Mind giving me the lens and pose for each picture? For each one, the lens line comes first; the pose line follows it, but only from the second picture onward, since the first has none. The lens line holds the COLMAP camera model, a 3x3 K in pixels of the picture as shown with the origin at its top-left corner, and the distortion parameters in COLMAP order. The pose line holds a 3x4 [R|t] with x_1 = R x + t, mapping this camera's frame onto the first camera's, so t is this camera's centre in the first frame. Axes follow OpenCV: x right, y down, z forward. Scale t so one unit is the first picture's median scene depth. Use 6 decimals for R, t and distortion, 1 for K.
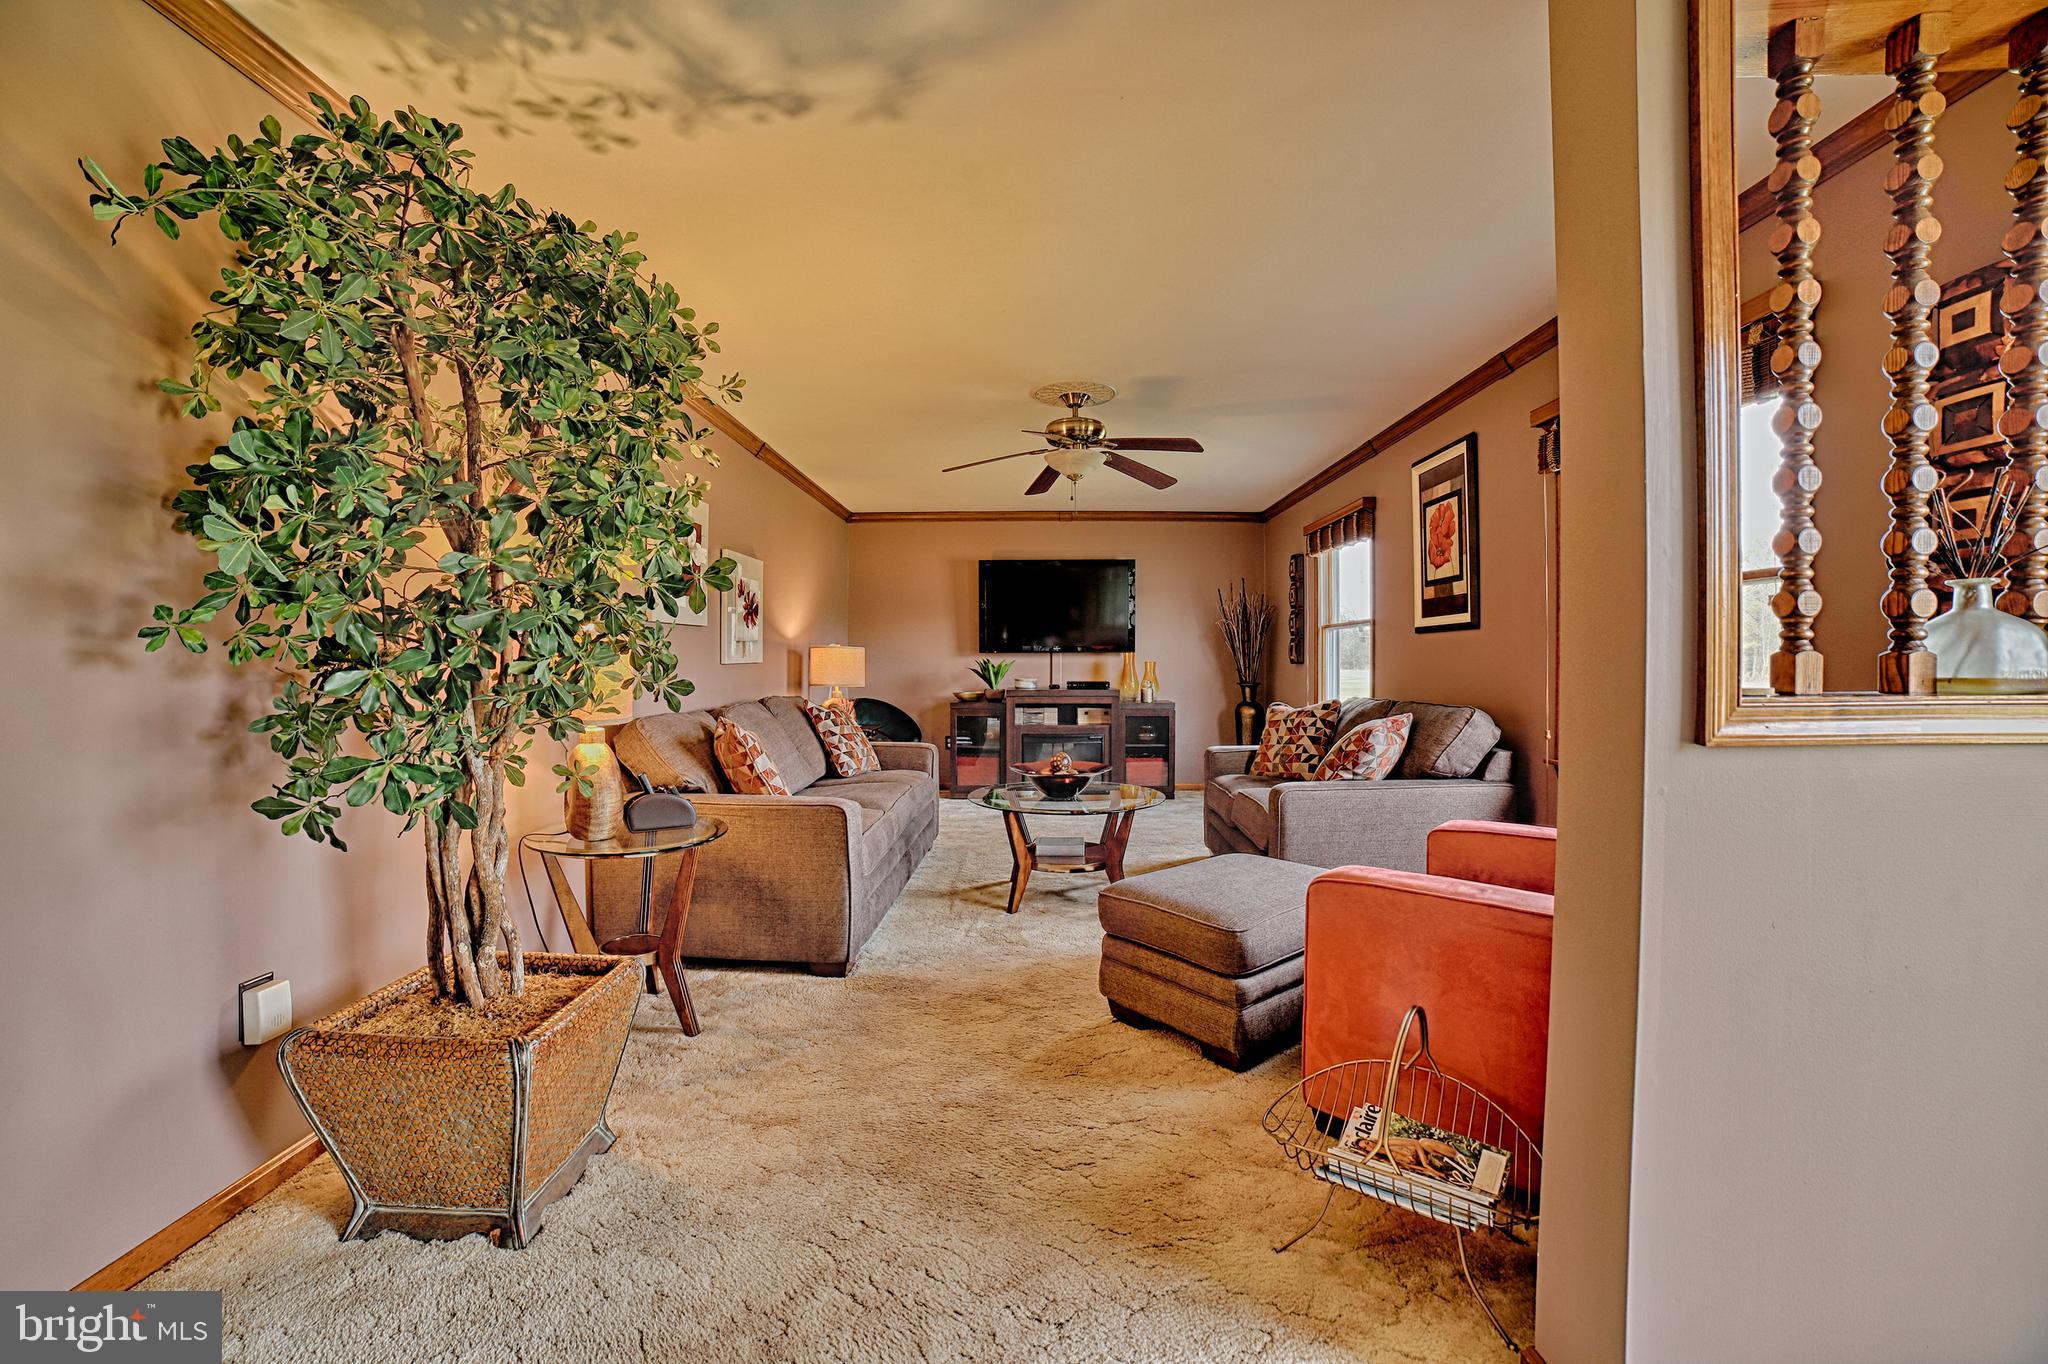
lens RADIAL K [[822.3, 0, 1014.7], [0, 822.3, 668.5], [0, 0, 1]] dist [-0.108320, 0.036946]
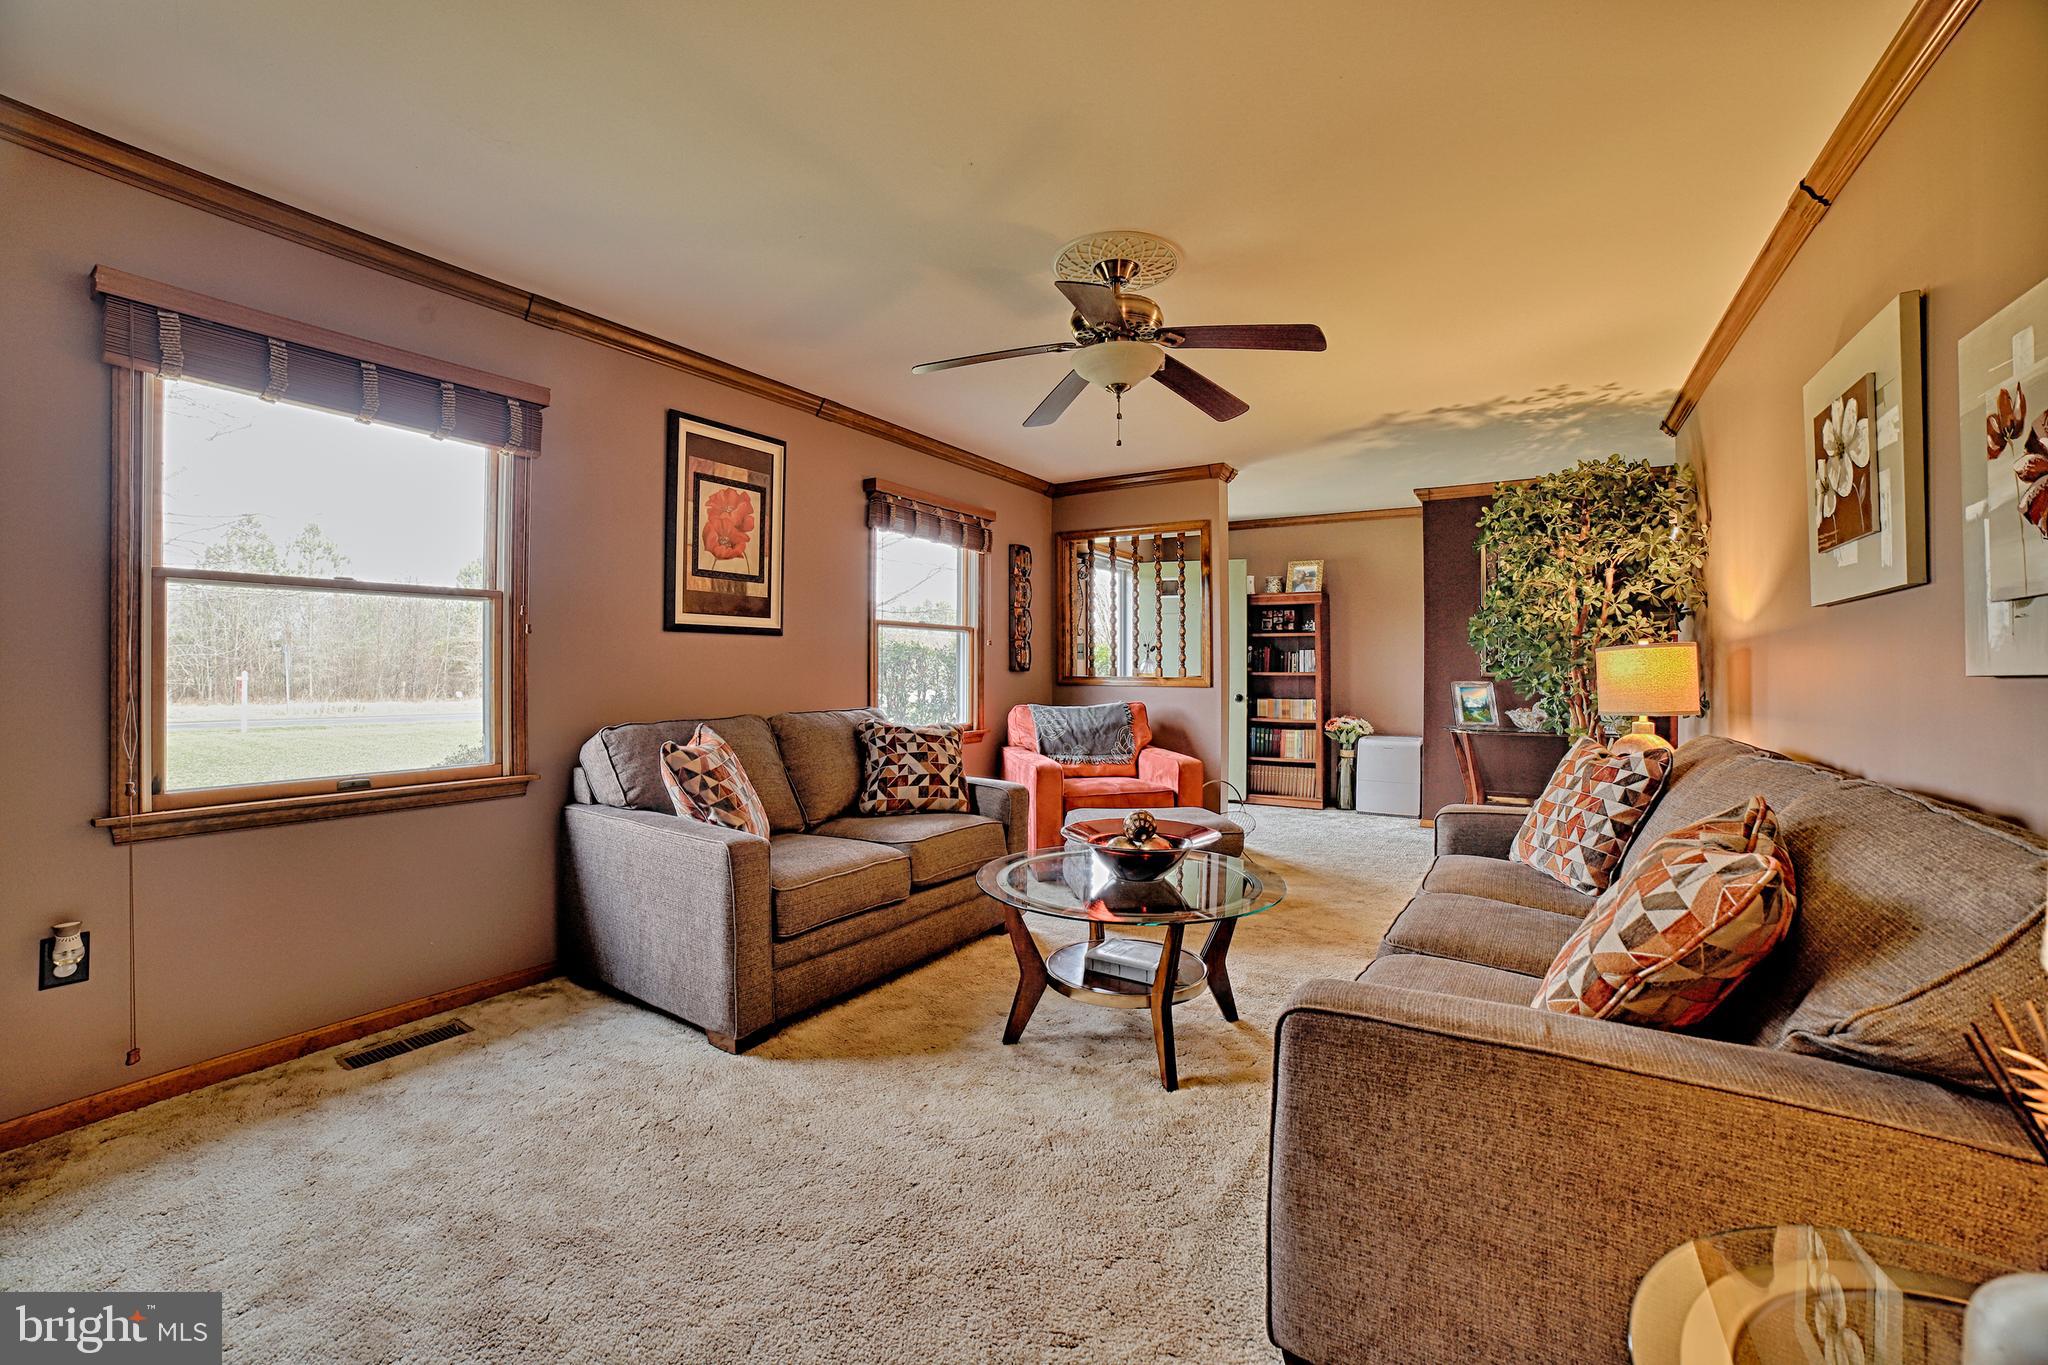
lens RADIAL K [[822.3, 0, 1014.7], [0, 822.3, 669.0], [0, 0, 1]] dist [-0.108320, 0.036946]
pose [[-0.854020, -0.001419, 0.520239, -0.195528], [0.001431, 0.999986, 0.005078, -0.011746], [-0.520239, 0.005081, -0.854006, 1.602226]]
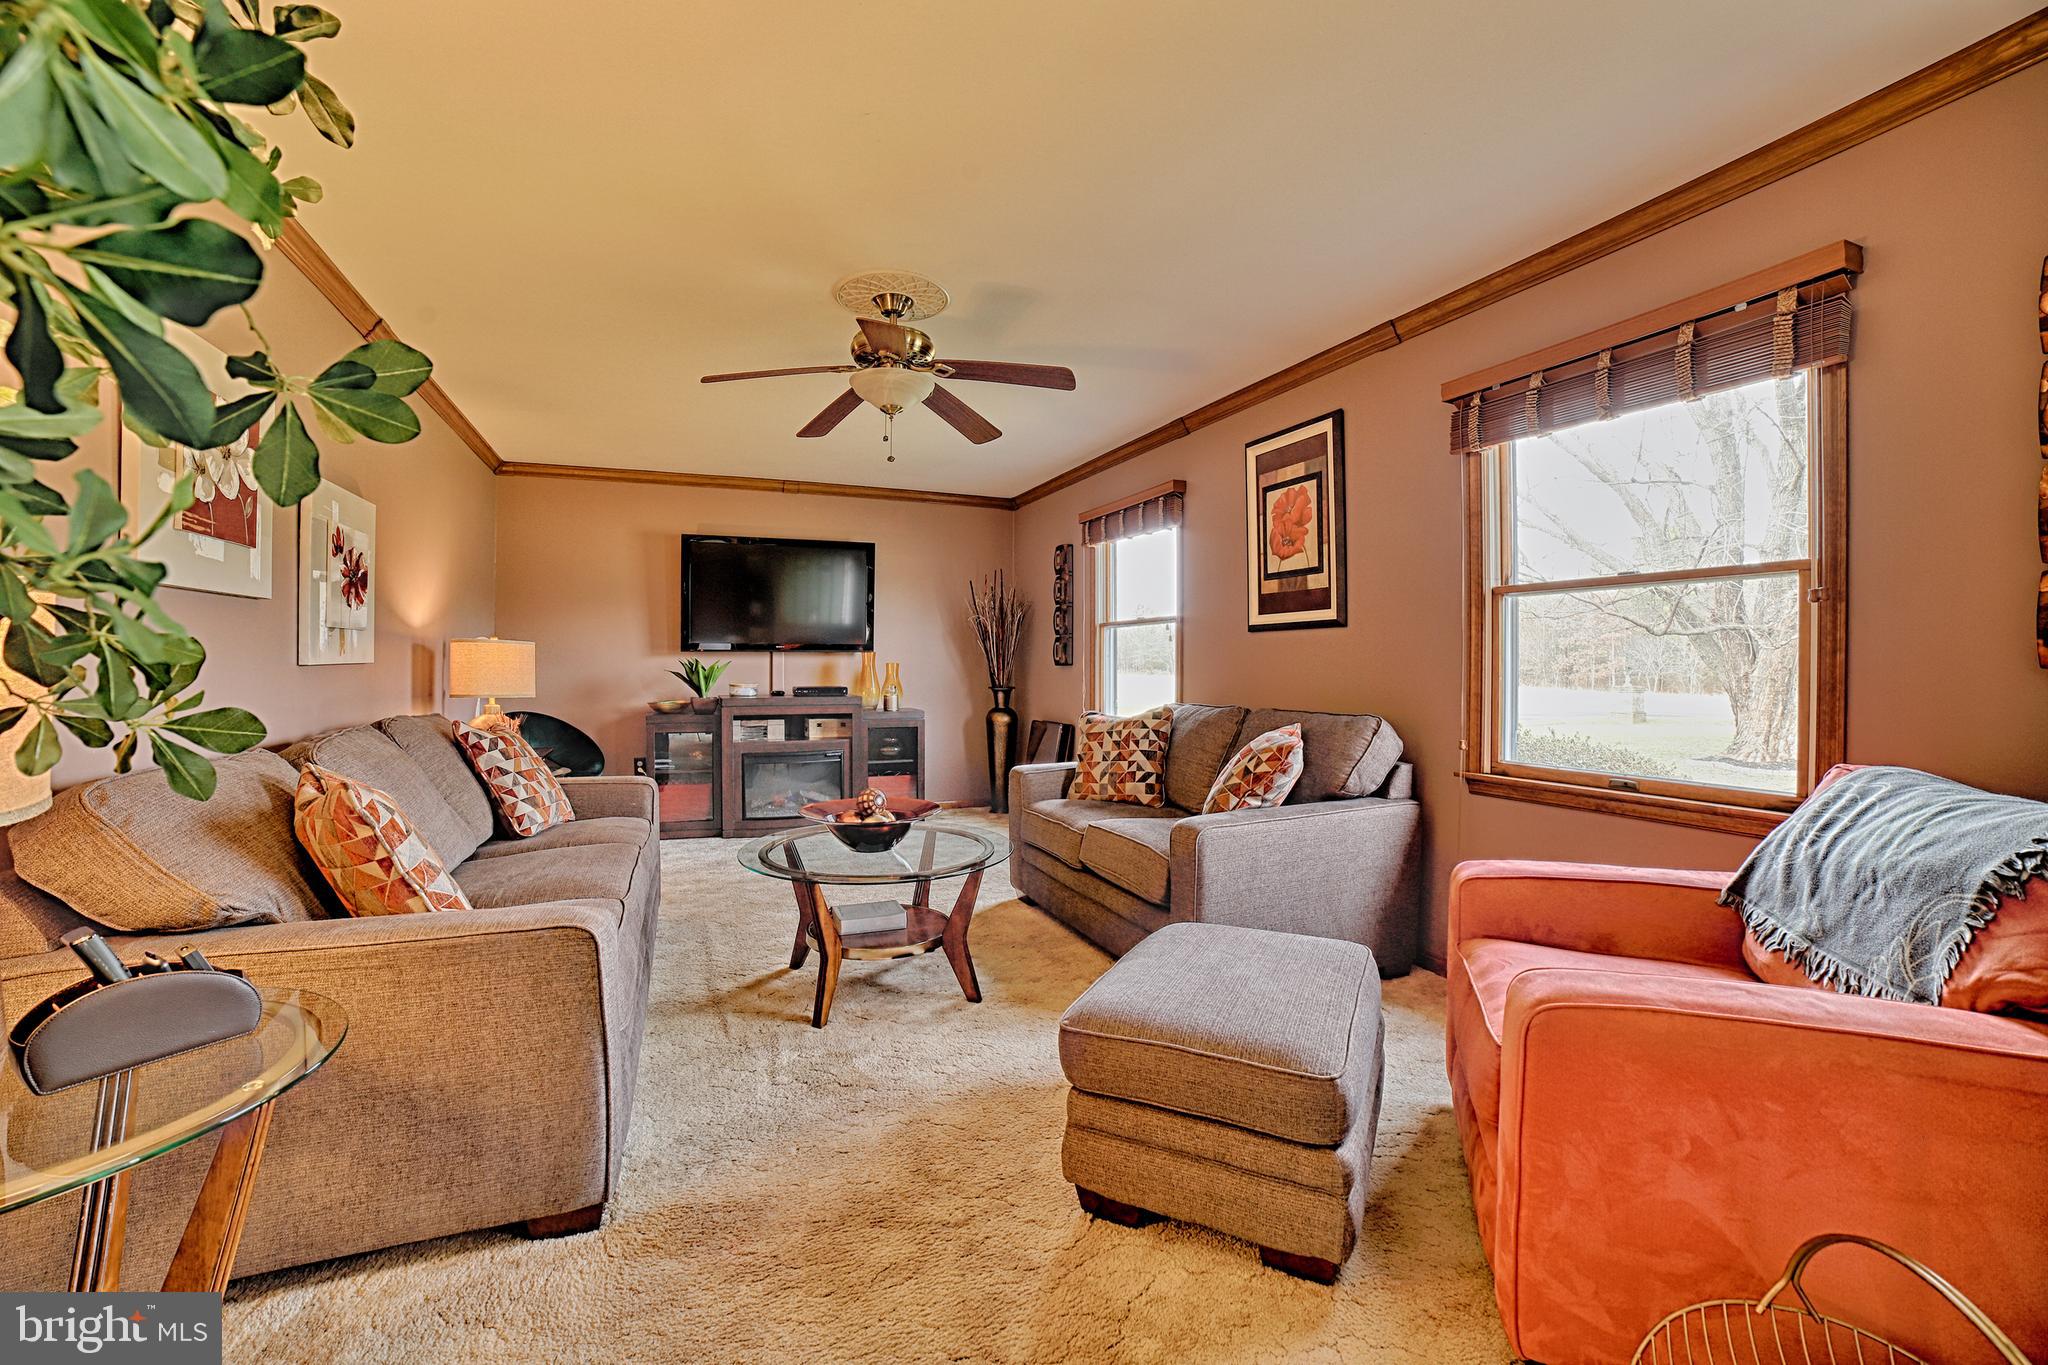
lens RADIAL K [[822.3, 0, 1014.7], [0, 822.3, 669.0], [0, 0, 1]] dist [-0.108320, 0.036946]
pose [[0.912610, -0.000299, 0.408832, -0.122807], [0.001102, 0.999998, -0.001730, -0.001022], [-0.408830, 0.002029, 0.912608, 0.294649]]
